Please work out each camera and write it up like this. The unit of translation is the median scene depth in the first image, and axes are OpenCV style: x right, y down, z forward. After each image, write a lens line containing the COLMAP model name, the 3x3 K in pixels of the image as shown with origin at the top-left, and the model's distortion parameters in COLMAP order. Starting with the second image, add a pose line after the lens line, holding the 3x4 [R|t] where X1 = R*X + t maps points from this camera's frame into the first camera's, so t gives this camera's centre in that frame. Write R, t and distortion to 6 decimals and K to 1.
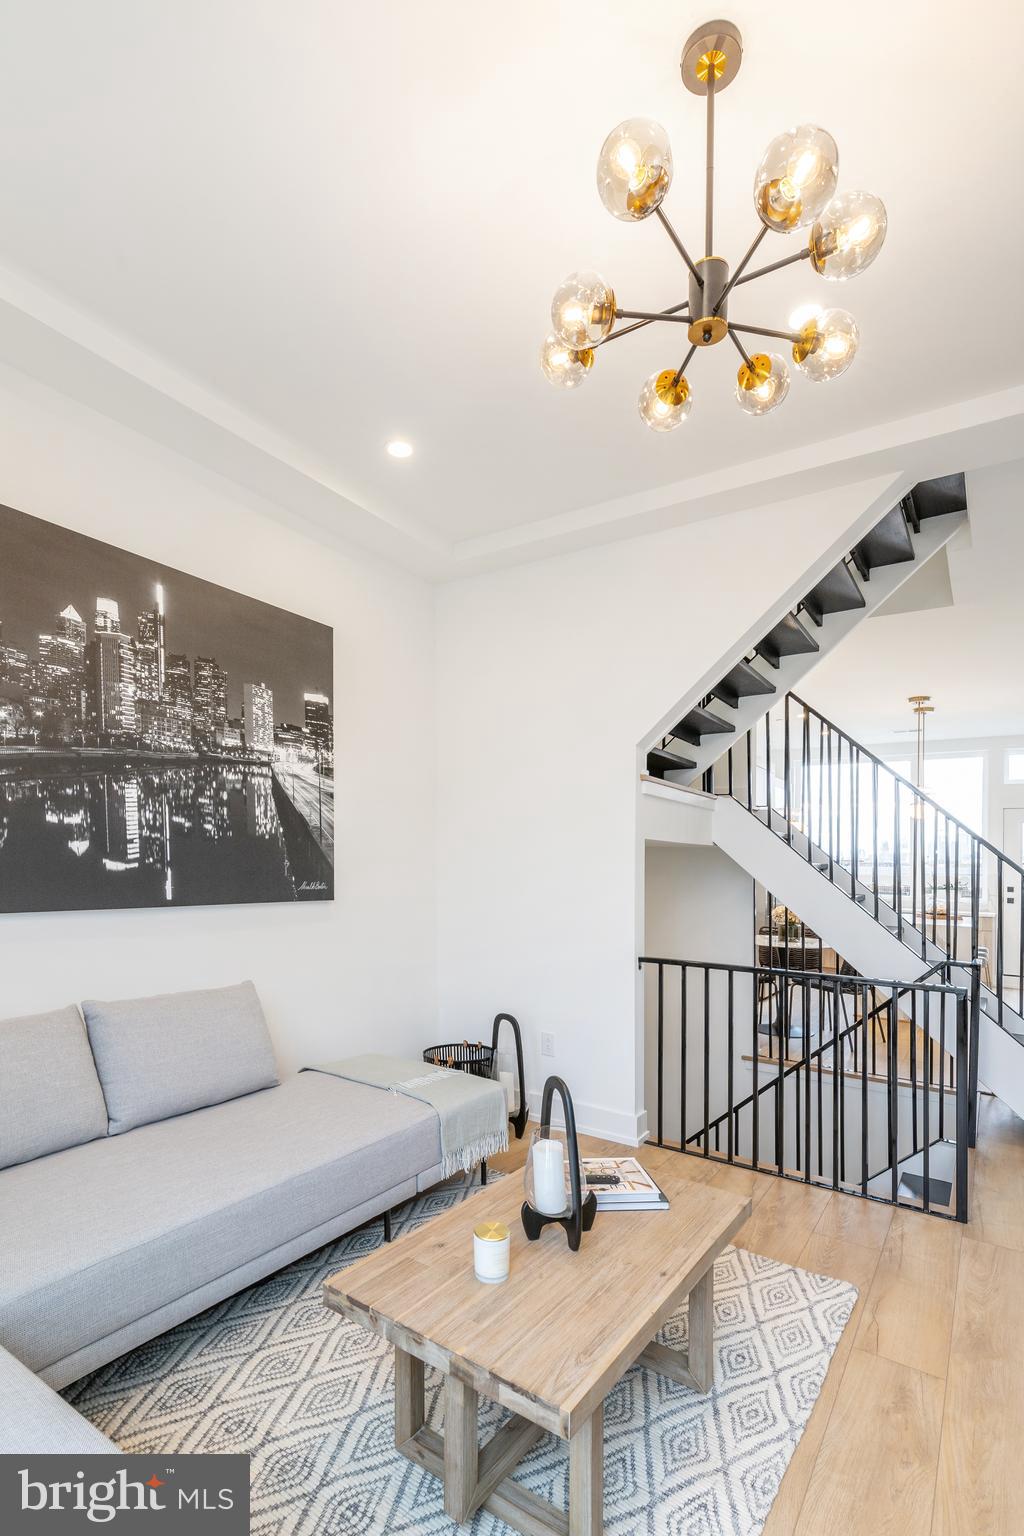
lens RADIAL K [[721.5, 0, 511.2], [0, 721.5, 840.5], [0, 0, 1]] dist [0.004584, -0.000243]
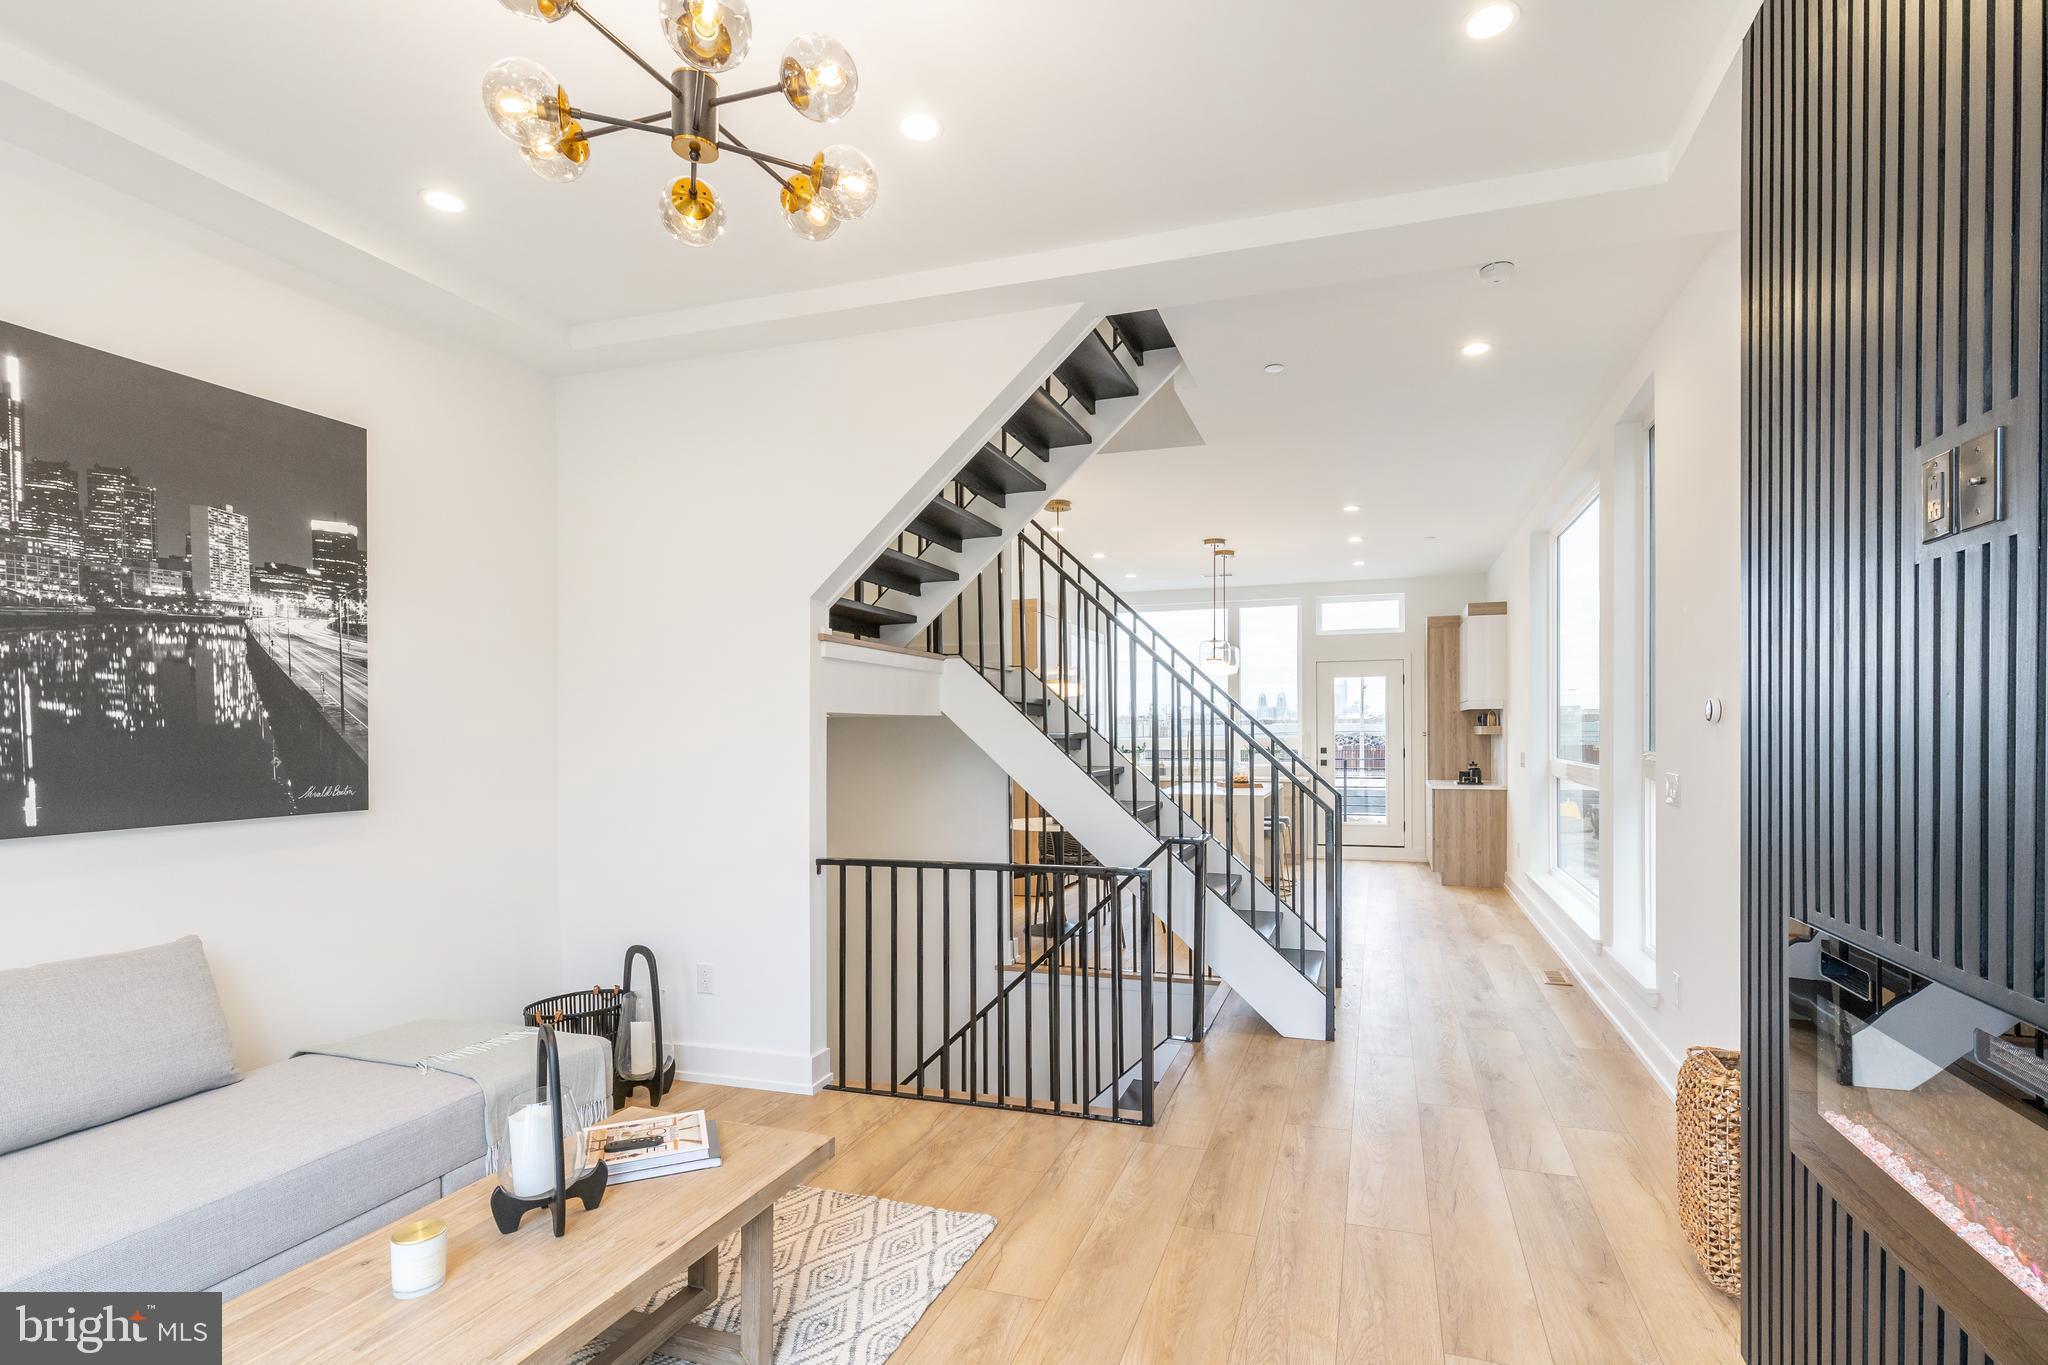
lens RADIAL K [[925.3, 0, 1085.8], [0, 925.3, 685.5], [0, 0, 1]] dist [0.005558, -0.001643]
pose [[0.956894, -0.016738, 0.289953, 0.201639], [0.021681, 0.999669, -0.013845, -0.014397], [-0.289625, 0.019535, 0.956941, -0.102967]]
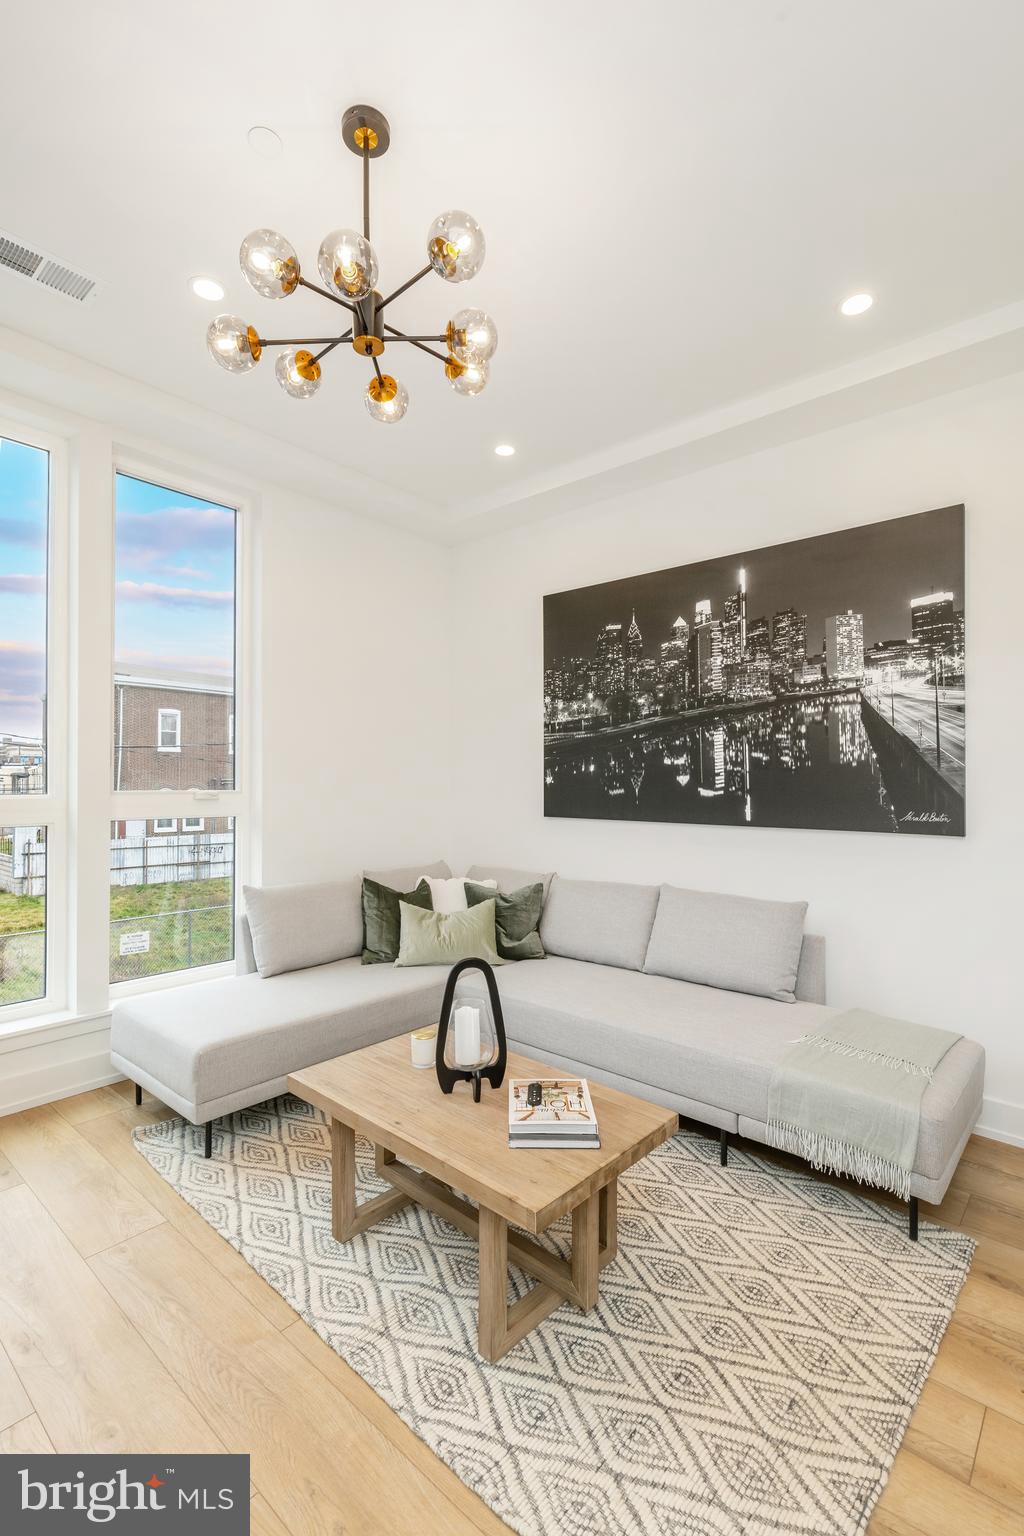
lens RADIAL K [[694.0, 0, 504.7], [0, 694.0, 762.4], [0, 0, 1]] dist [0.005558, -0.001643]
pose [[-0.124788, -0.055144, -0.990650, 0.711152], [0.020507, 0.998098, -0.058142, 0.040837], [0.991971, -0.027571, -0.123420, 0.697963]]
